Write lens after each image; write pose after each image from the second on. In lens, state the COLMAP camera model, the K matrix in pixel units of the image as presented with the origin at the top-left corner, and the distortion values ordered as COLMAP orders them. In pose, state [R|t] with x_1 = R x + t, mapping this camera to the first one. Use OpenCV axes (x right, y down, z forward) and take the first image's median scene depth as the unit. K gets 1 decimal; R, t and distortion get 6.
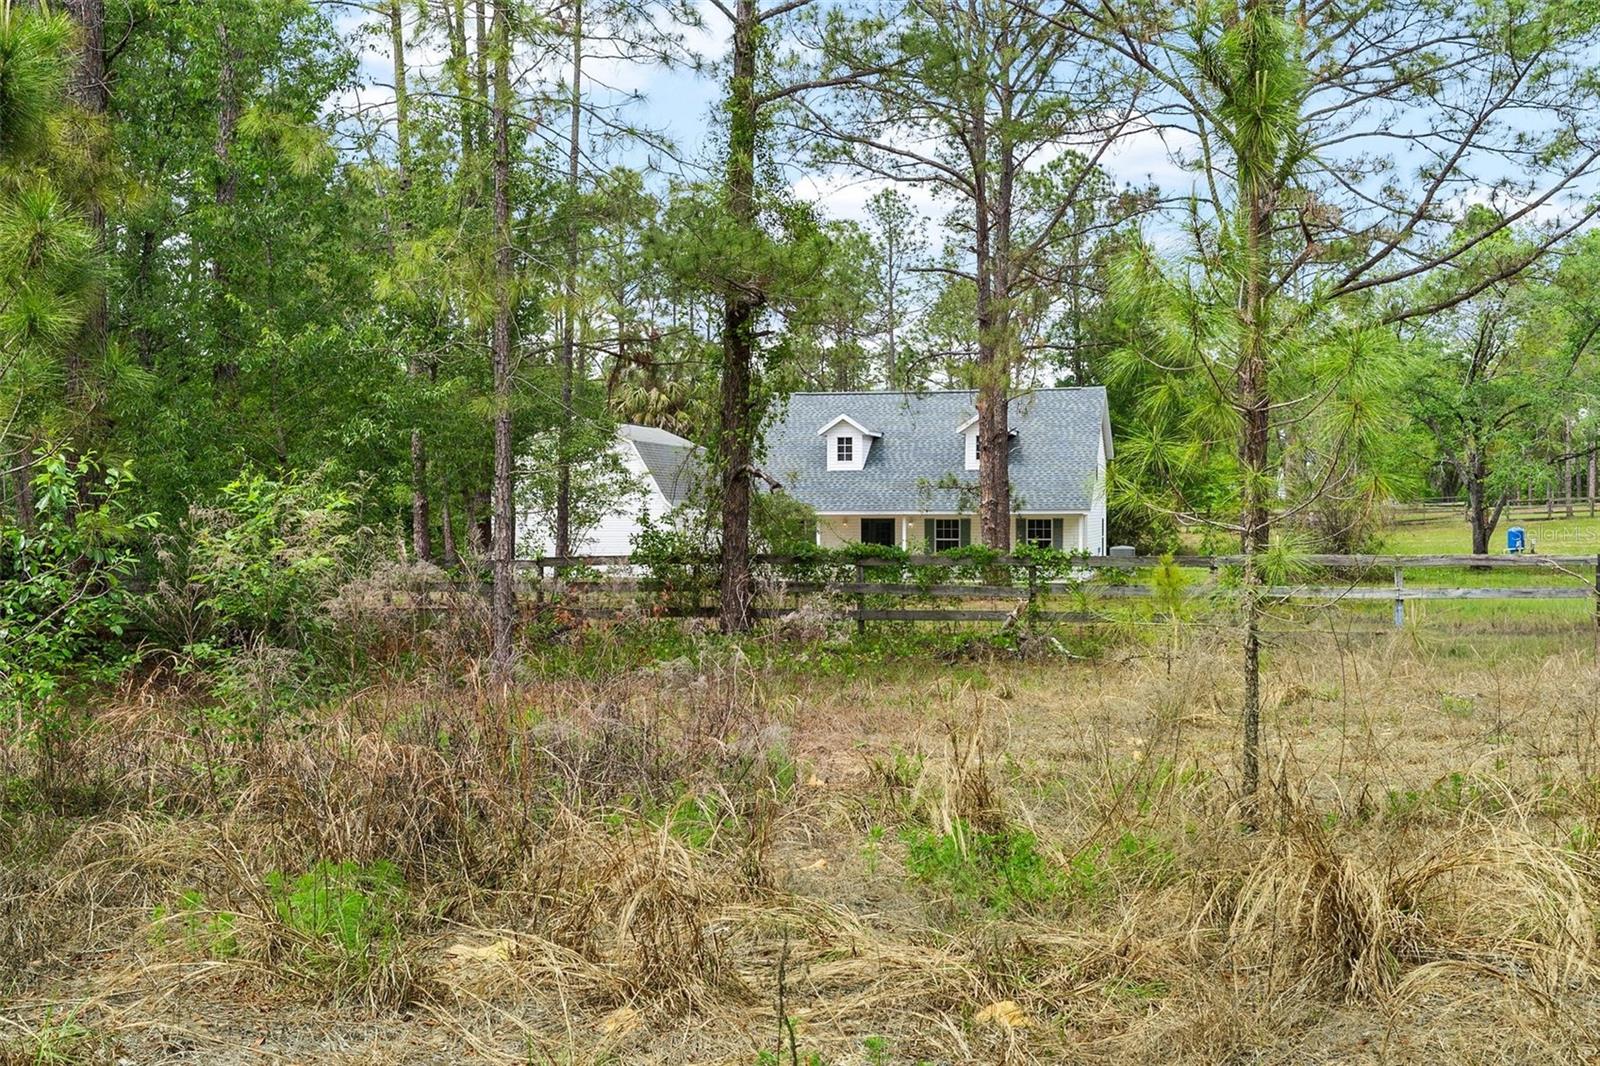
lens RADIAL K [[1298.9, 0, 800.0], [0, 1298.9, 530.8], [0, 0, 1]] dist [-0.000146, 0.000524]
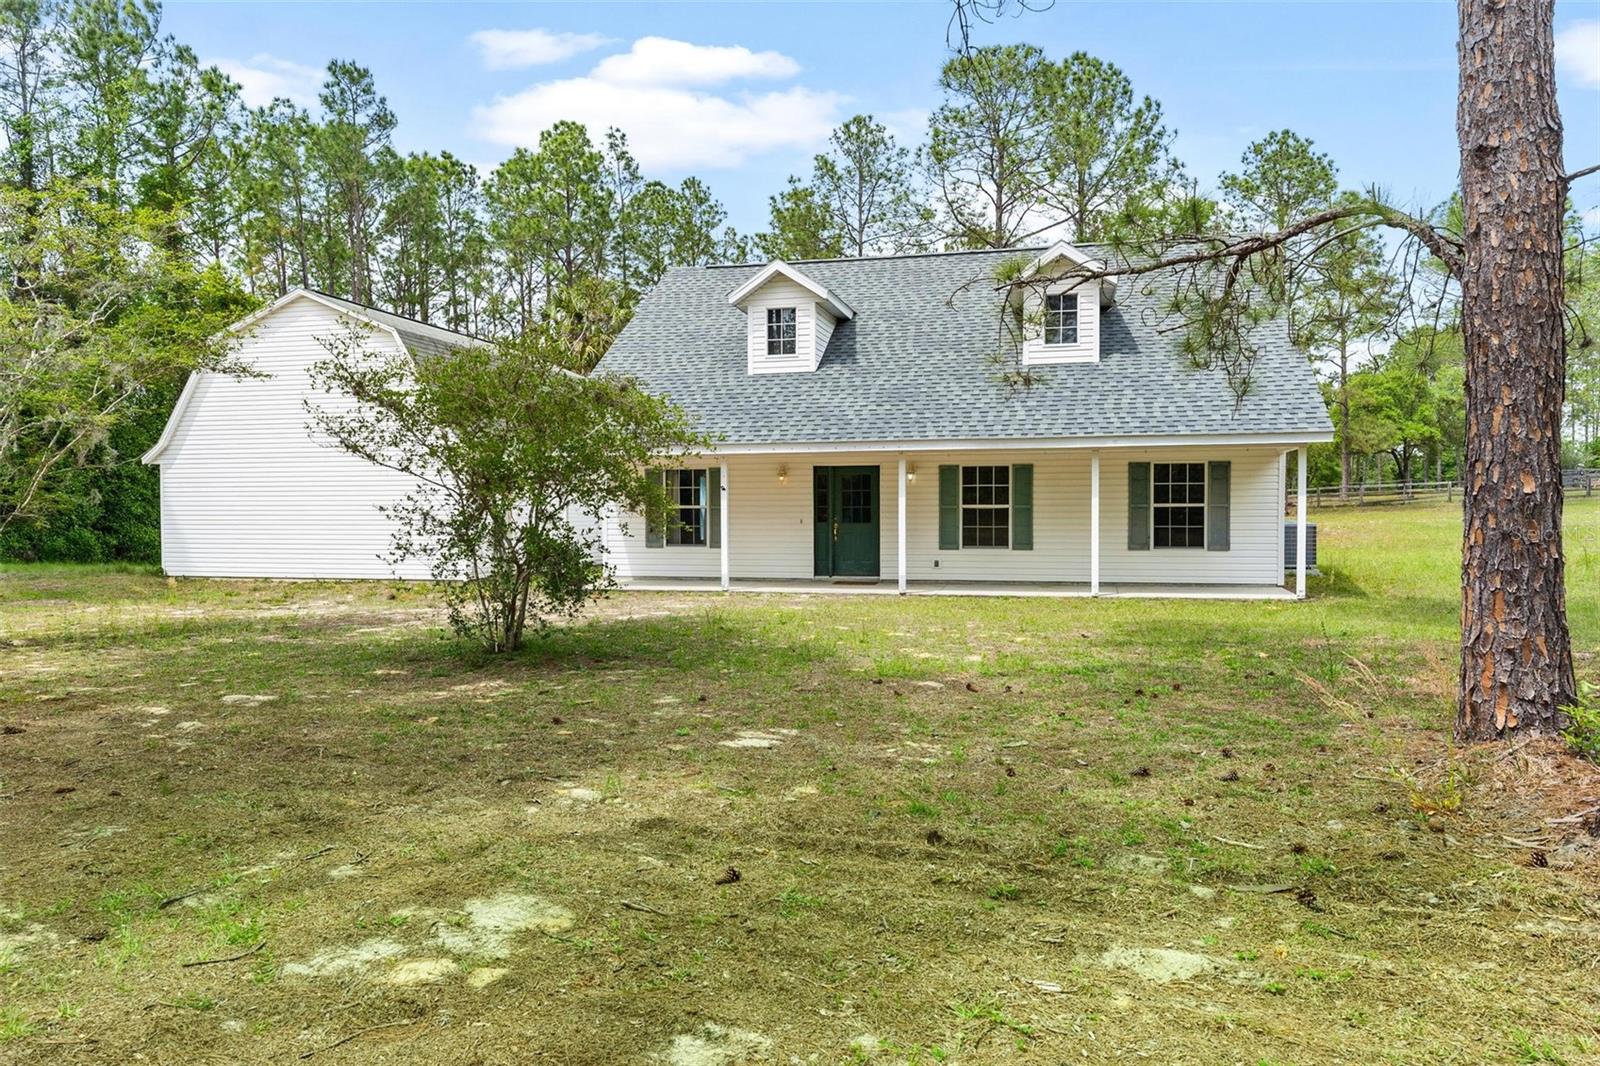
lens RADIAL K [[1070.8, 0, 801.7], [0, 1070.8, 530.6], [0, 0, 1]] dist [0.004283, 0.000614]
pose [[0.999887, -0.004519, 0.014351, 0.036157], [0.004366, 0.999933, 0.010698, 0.011172], [-0.014398, -0.010634, 0.999840, 0.574348]]
